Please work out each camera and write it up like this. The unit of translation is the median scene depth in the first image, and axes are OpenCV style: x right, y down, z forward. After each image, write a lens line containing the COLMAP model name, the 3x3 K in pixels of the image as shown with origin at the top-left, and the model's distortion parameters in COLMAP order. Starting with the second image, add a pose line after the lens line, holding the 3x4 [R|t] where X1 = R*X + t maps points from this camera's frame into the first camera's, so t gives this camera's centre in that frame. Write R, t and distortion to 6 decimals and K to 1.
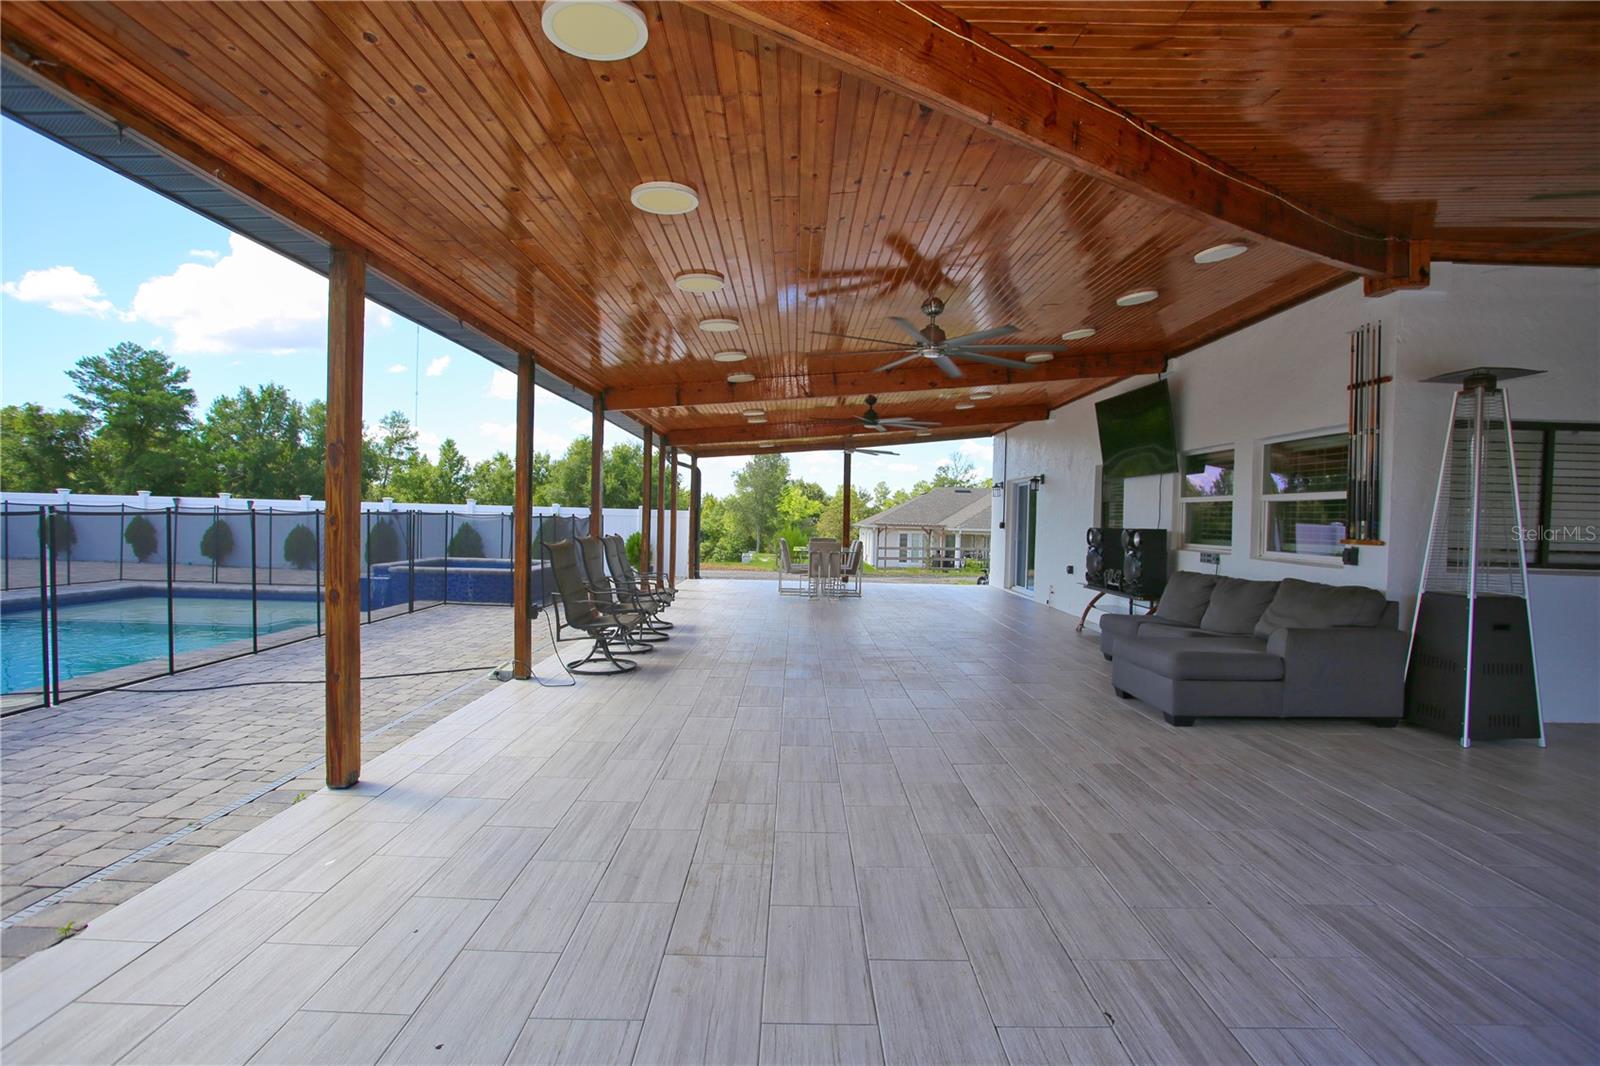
lens RADIAL K [[779.4, 0, 797.6], [0, 779.4, 534.1], [0, 0, 1]] dist [-0.066046, 0.029109]
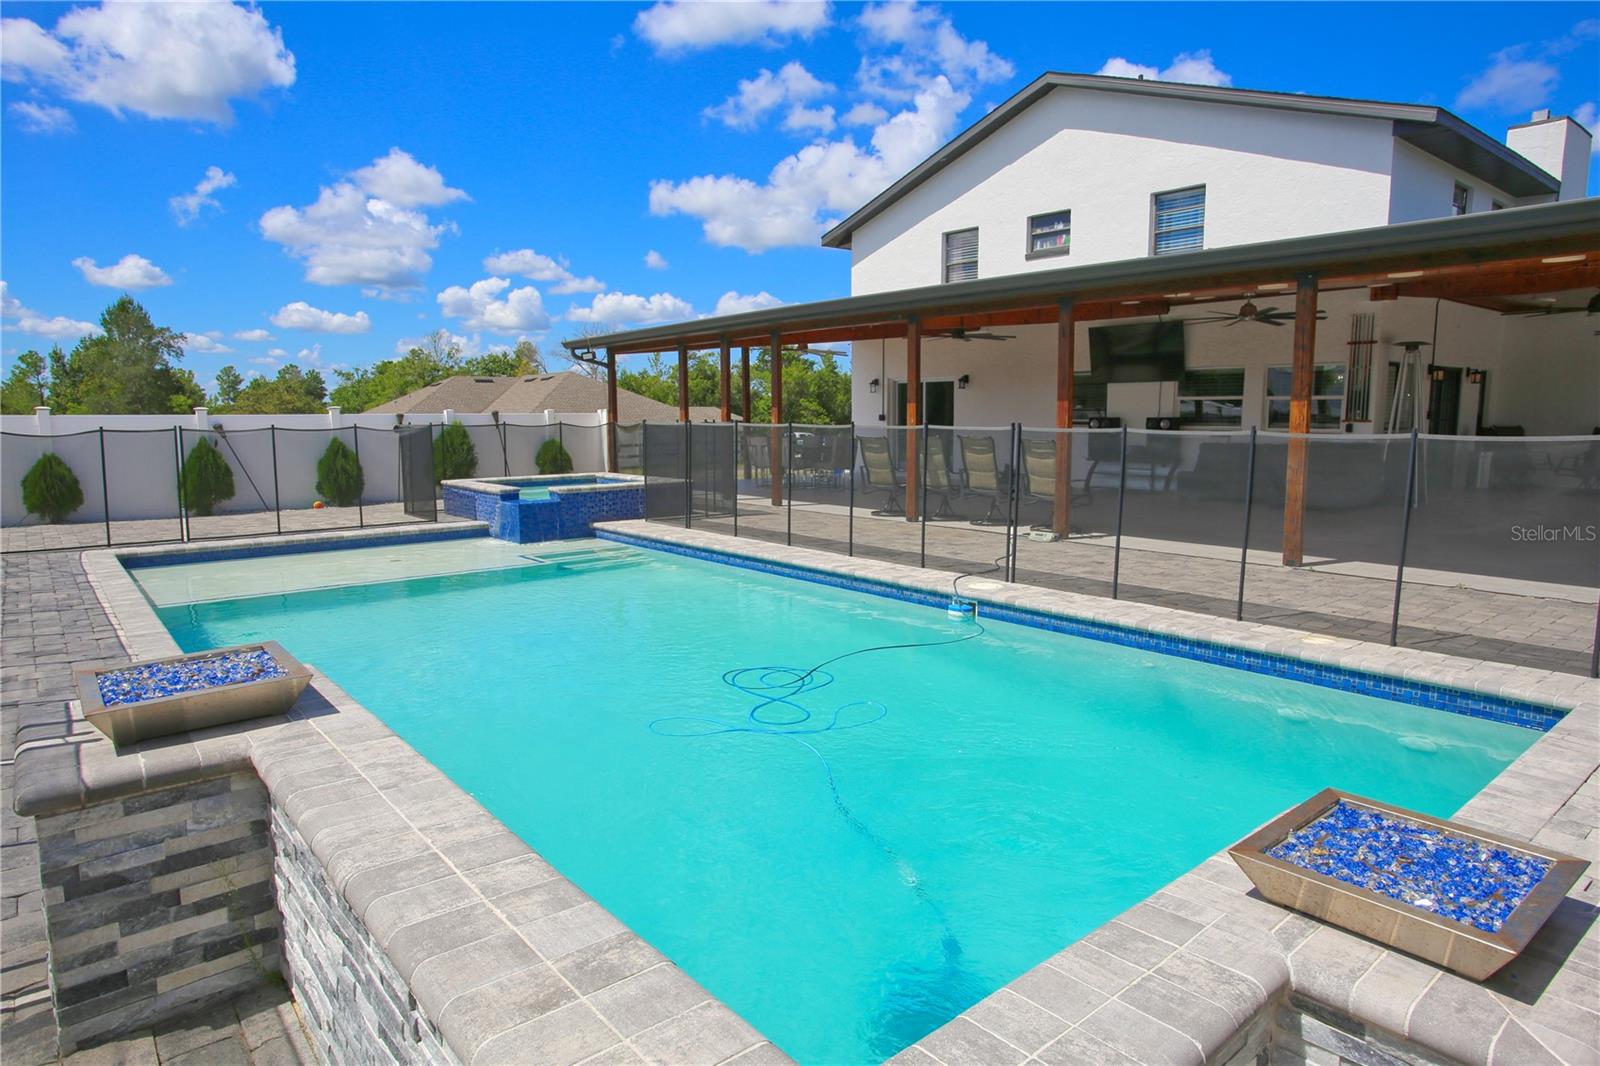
lens RADIAL K [[916.9, 0, 800.0], [0, 916.9, 533.0], [0, 0, 1]] dist [-0.027268, 0.000547]
pose [[0.764228, -0.109935, 0.635508, -1.088872], [0.036789, 0.991192, 0.127223, -0.031143], [-0.643897, -0.073848, 0.761540, 0.042411]]
